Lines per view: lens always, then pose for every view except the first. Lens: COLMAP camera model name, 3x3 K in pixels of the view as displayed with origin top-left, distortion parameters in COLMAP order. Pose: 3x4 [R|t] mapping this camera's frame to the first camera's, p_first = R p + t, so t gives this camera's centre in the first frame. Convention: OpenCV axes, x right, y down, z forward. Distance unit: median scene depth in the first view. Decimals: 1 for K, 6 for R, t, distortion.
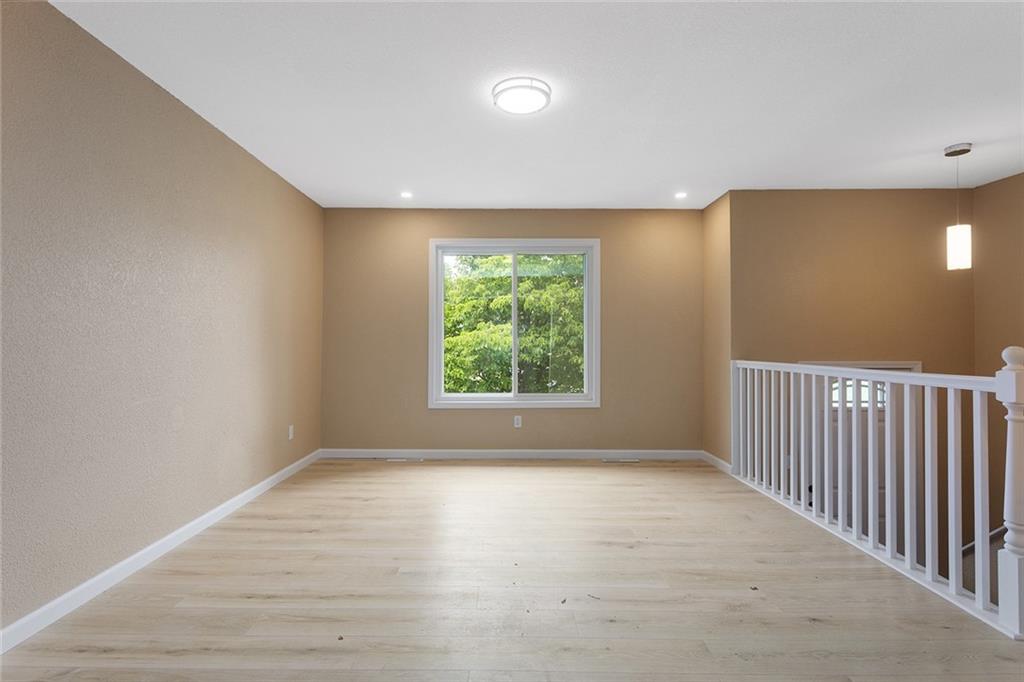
lens RADIAL K [[487.7, 0, 512.0], [0, 487.7, 341.0], [0, 0, 1]] dist [0.002444, 0.000295]
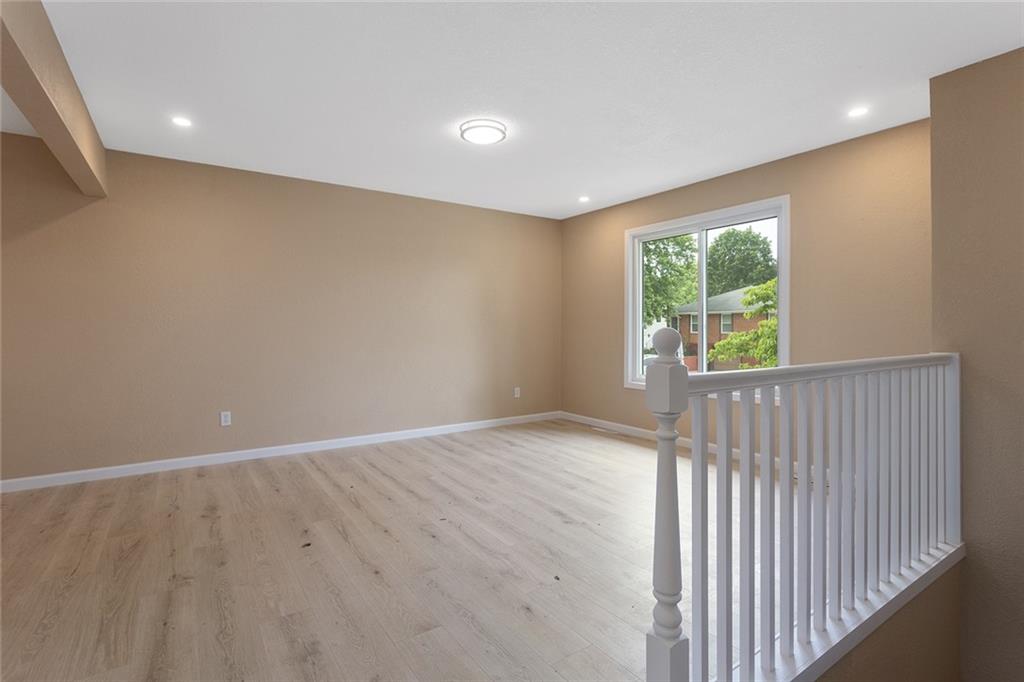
lens RADIAL K [[485.0, 0, 497.4], [0, 485.0, 330.2], [0, 0, 1]] dist [0.004410, 0.000829]
pose [[0.558498, 0.002092, -0.829503, 0.749132], [0.007733, 0.999940, 0.007729, 0.000321], [0.829470, -0.010731, 0.558448, 0.218574]]
